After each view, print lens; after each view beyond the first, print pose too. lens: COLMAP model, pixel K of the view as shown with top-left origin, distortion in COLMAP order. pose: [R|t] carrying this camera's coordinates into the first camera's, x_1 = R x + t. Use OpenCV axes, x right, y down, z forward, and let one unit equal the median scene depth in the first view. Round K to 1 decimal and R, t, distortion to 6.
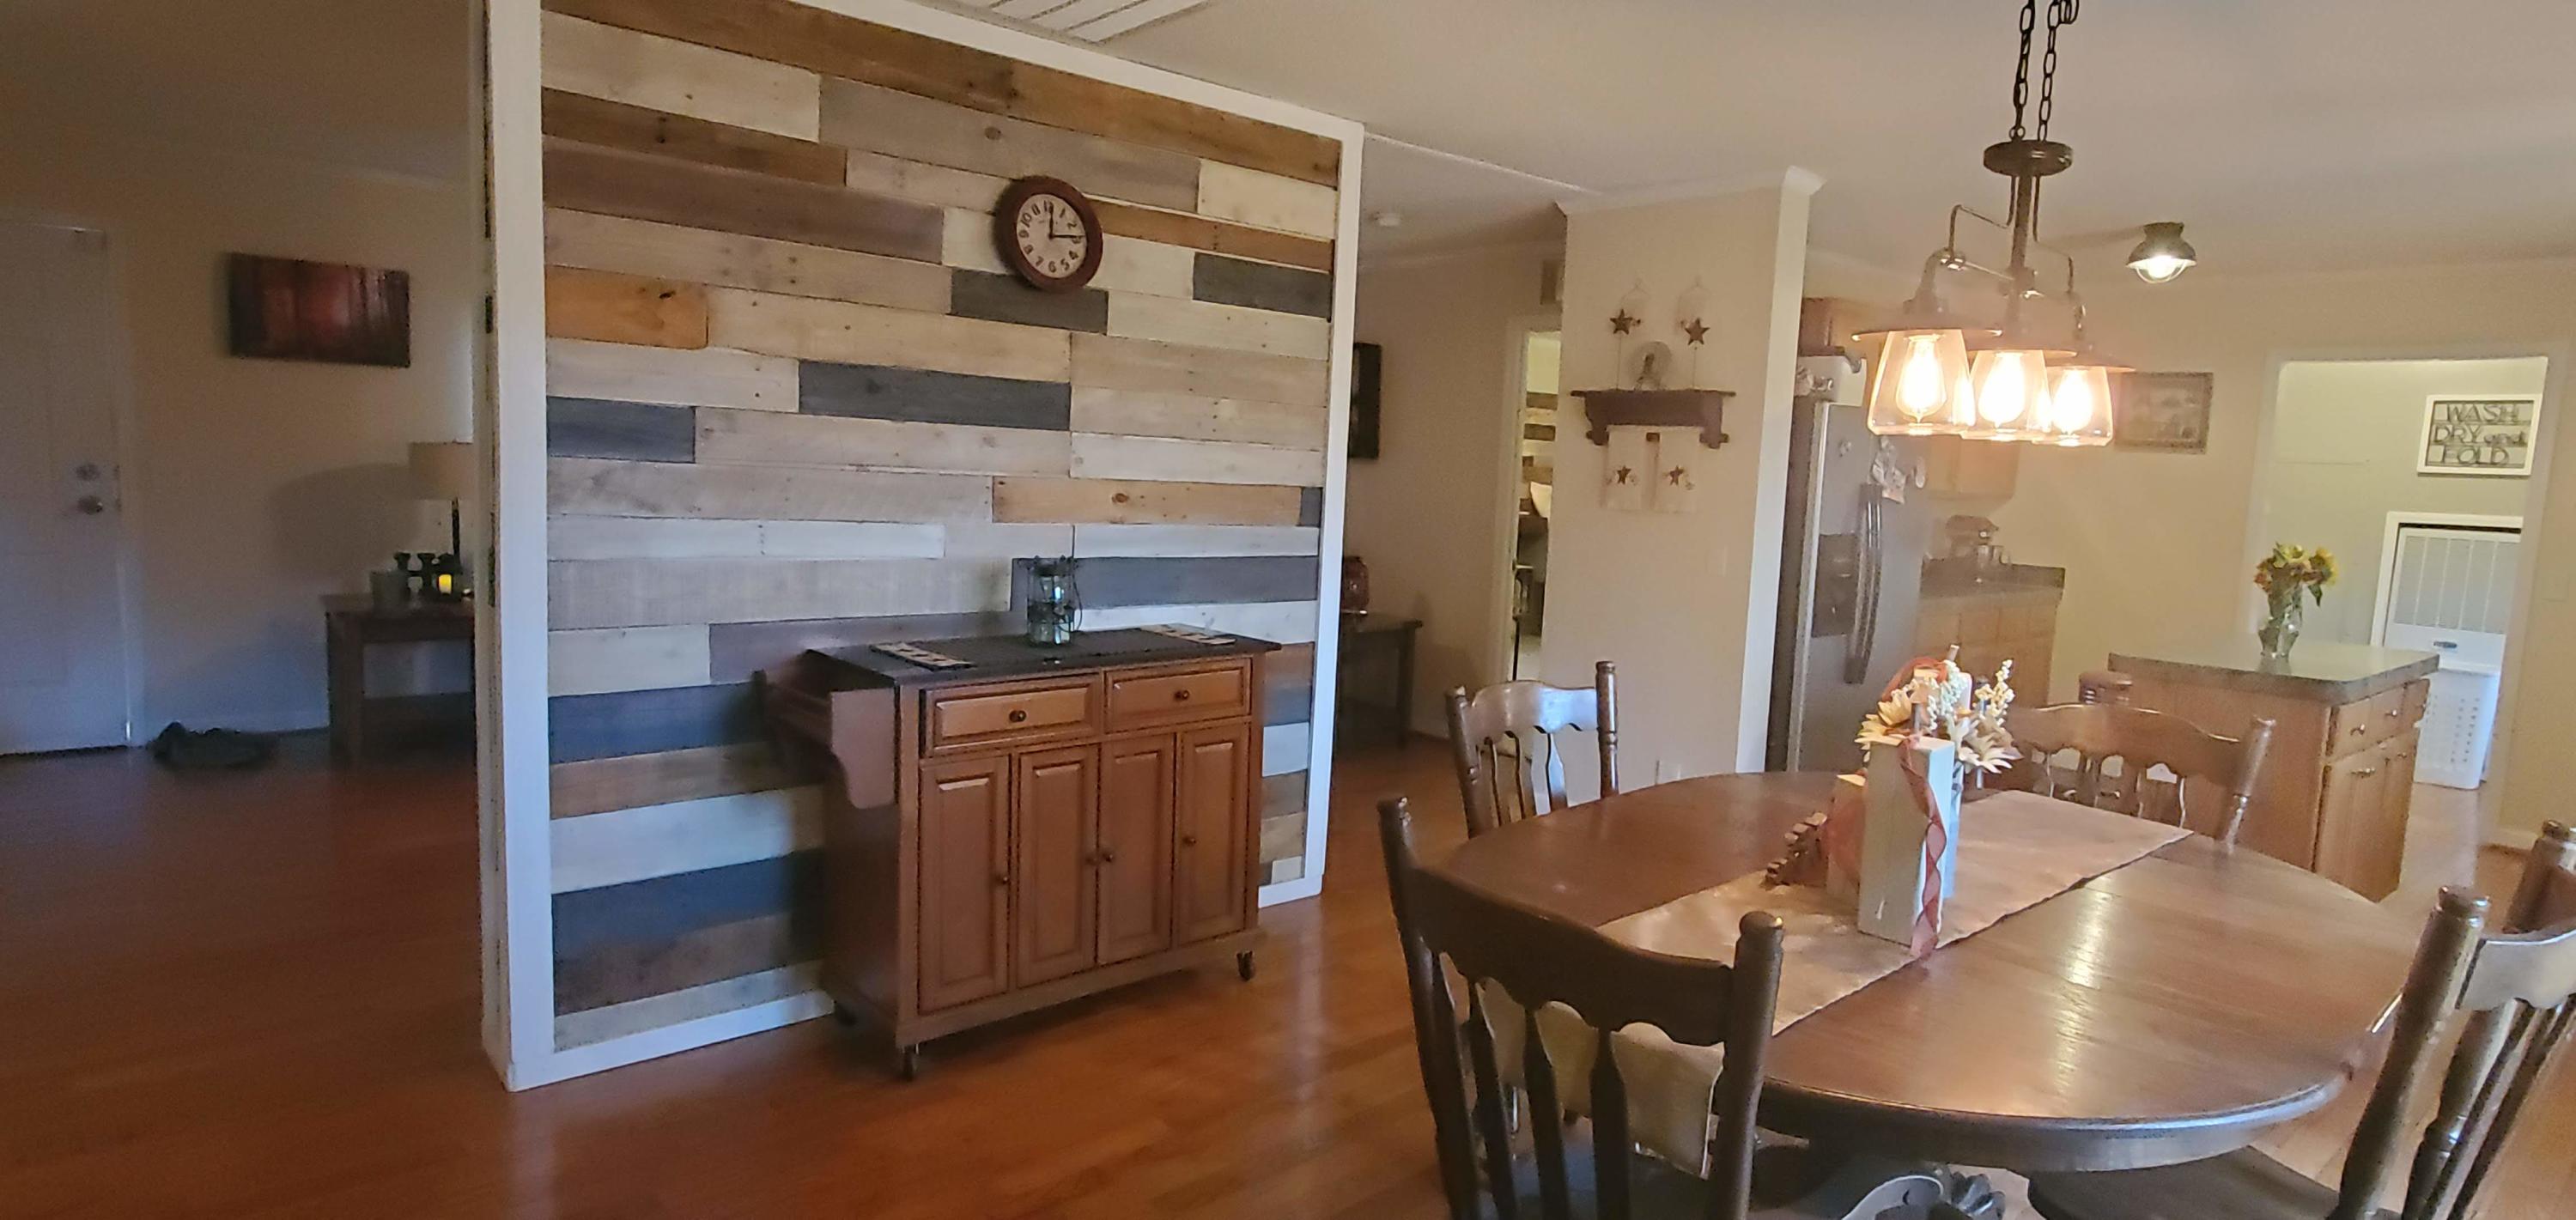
lens RADIAL K [[1333.2, 0, 1286.6], [0, 1333.2, 610.8], [0, 0, 1]] dist [0.004847, -0.000333]
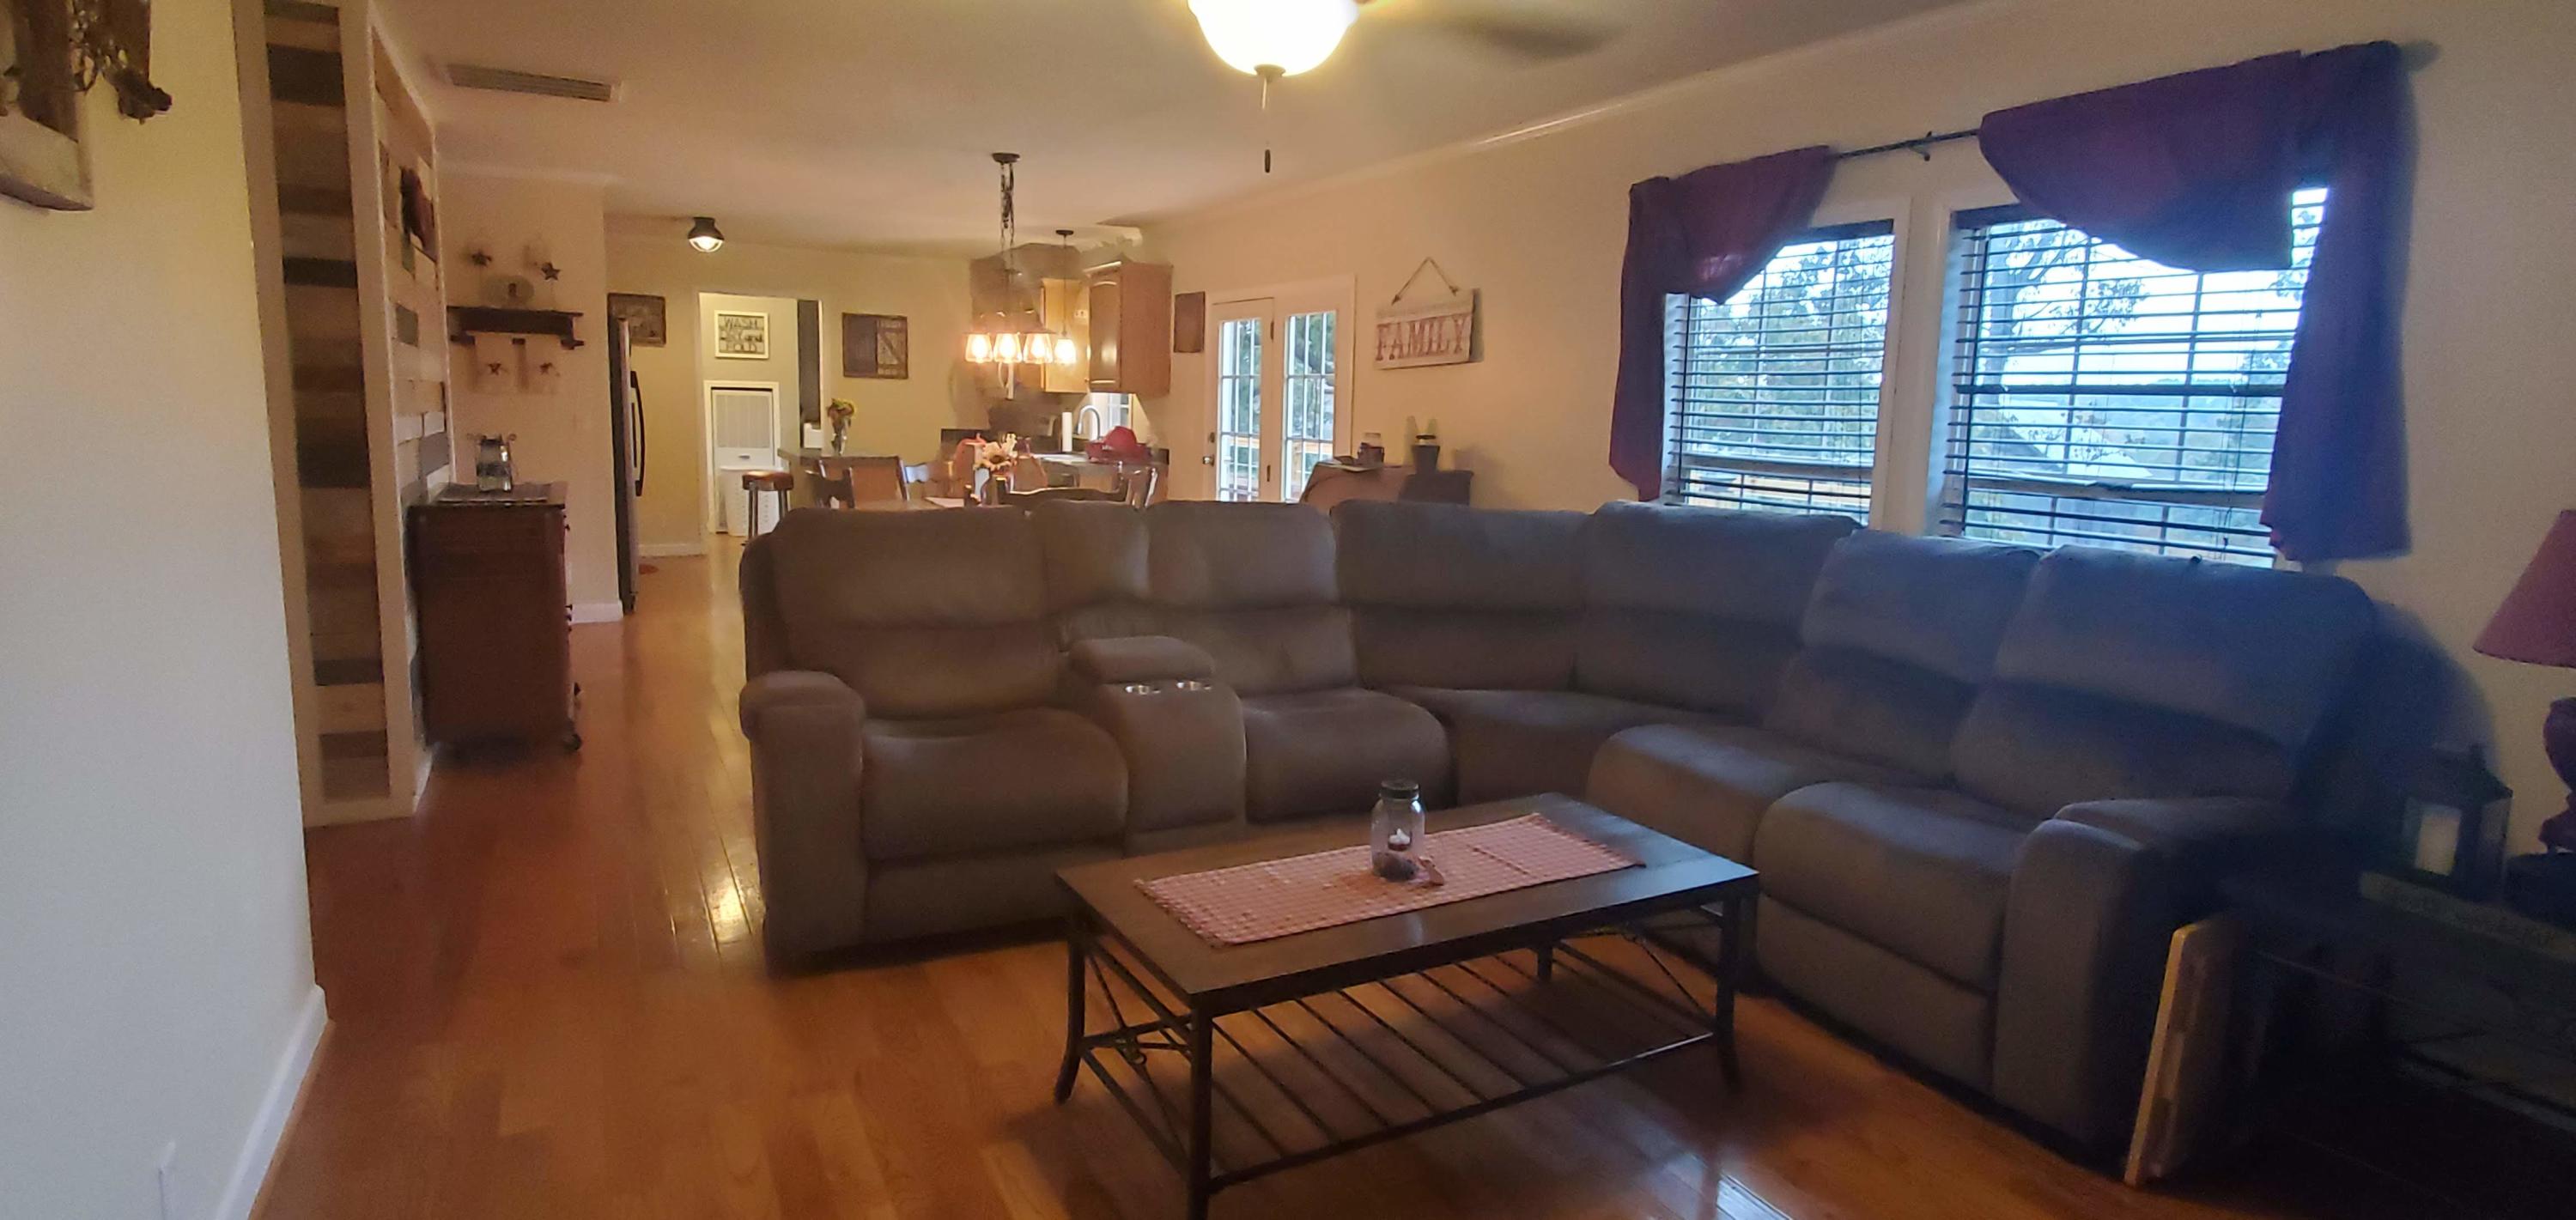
lens RADIAL K [[1333.2, 0, 1285.1], [0, 1333.2, 597.7], [0, 0, 1]] dist [0.004847, -0.000333]
pose [[0.226542, -0.181185, 0.957001, -0.939893], [0.094645, 0.981991, 0.163512, -0.015079], [-0.969392, 0.053533, 0.239611, -0.132440]]
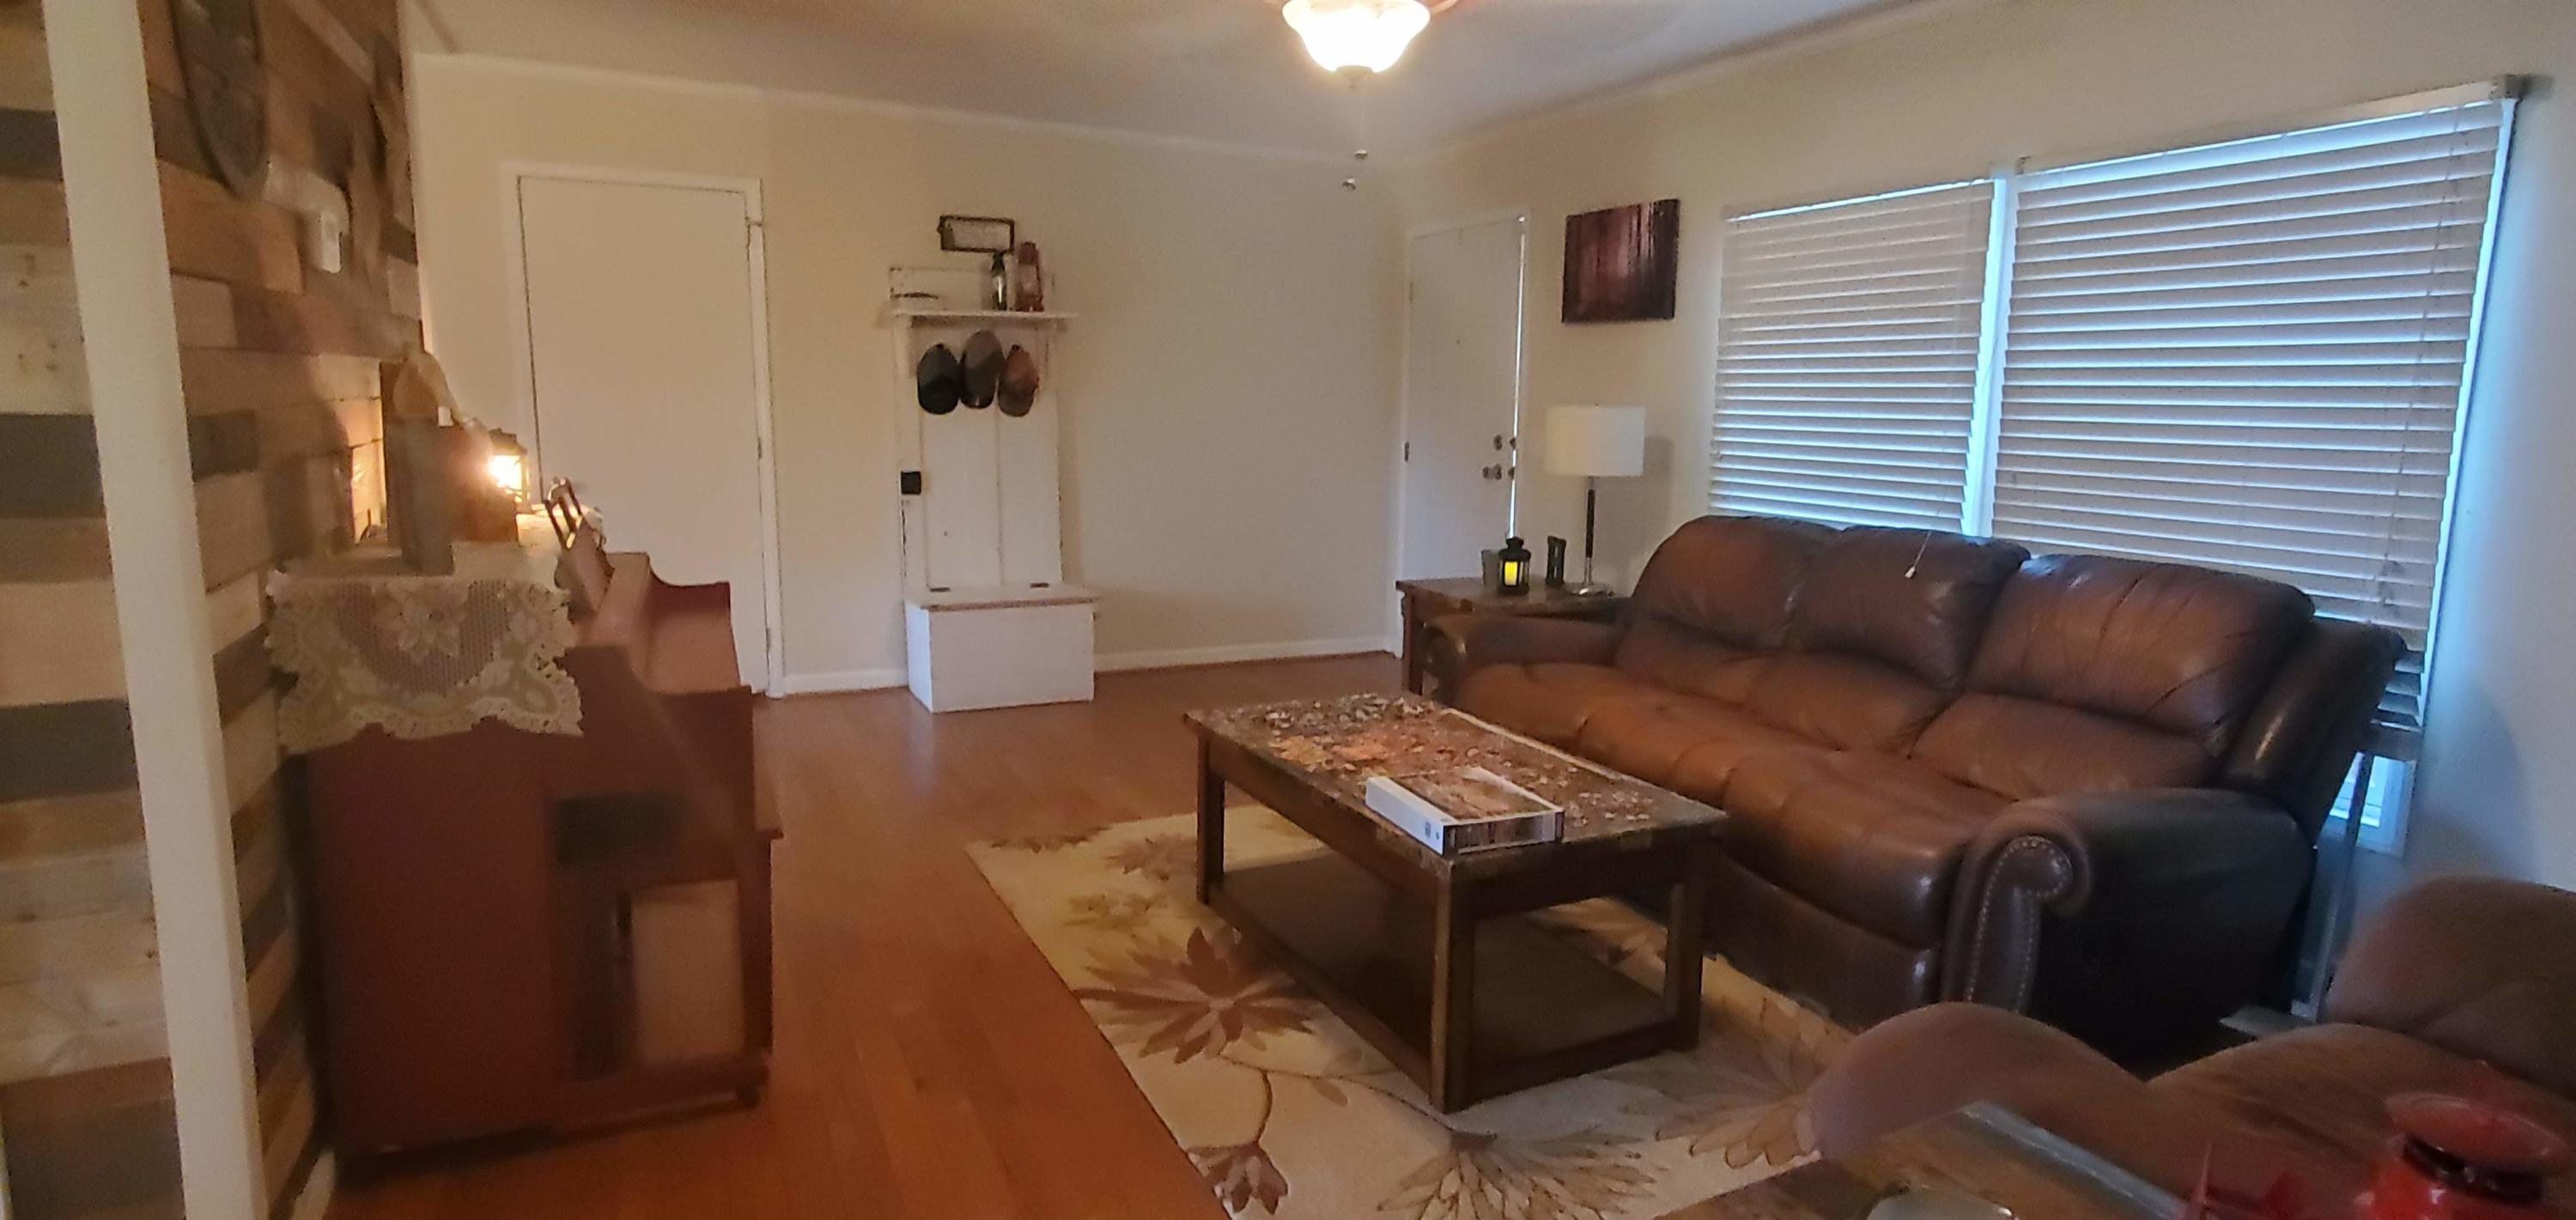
lens RADIAL K [[1333.2, 0, 1297.6], [0, 1333.2, 613.4], [0, 0, 1]] dist [0.004847, -0.000333]
pose [[-0.269117, 0.106842, -0.957163, 0.238612], [-0.141090, 0.978732, 0.148918, -0.113234], [0.952717, 0.175122, -0.248319, 1.213658]]
